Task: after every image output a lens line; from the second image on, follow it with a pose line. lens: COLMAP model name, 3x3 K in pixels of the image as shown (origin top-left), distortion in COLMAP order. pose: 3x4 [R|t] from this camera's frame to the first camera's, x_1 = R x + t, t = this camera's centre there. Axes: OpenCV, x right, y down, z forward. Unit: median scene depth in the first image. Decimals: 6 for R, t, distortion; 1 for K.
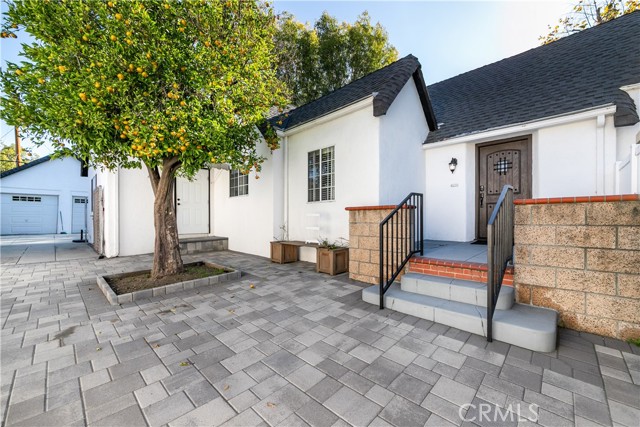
lens RADIAL K [[253.9, 0, 320.1], [0, 253.9, 219.9], [0, 0, 1]] dist [-0.004511, 0.000004]
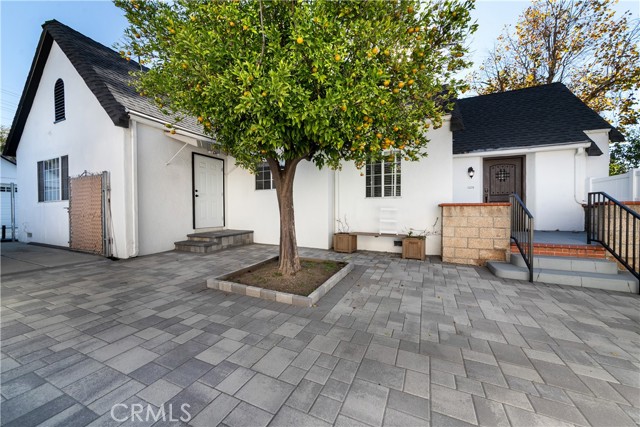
lens RADIAL K [[226.2, 0, 320.5], [0, 226.2, 211.1], [0, 0, 1]] dist [0.001790, 0.000297]
pose [[0.948208, 0.003205, 0.317633, -0.704755], [-0.002097, 0.999990, -0.003830, -0.006815], [-0.317643, 0.002966, 0.948206, 0.137515]]
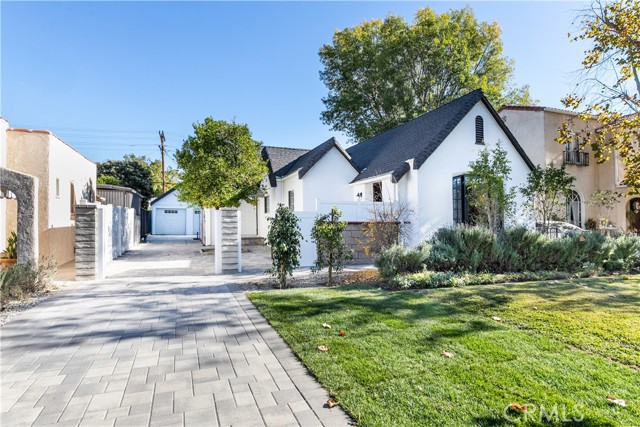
lens RADIAL K [[353.2, 0, 315.9], [0, 353.2, 214.6], [0, 0, 1]] dist [-0.009408, 0.007405]
pose [[0.903066, -0.007576, -0.429436, 1.440306], [-0.005747, 0.999542, -0.029720, -0.020037], [0.429464, 0.029307, 0.902608, -1.449319]]
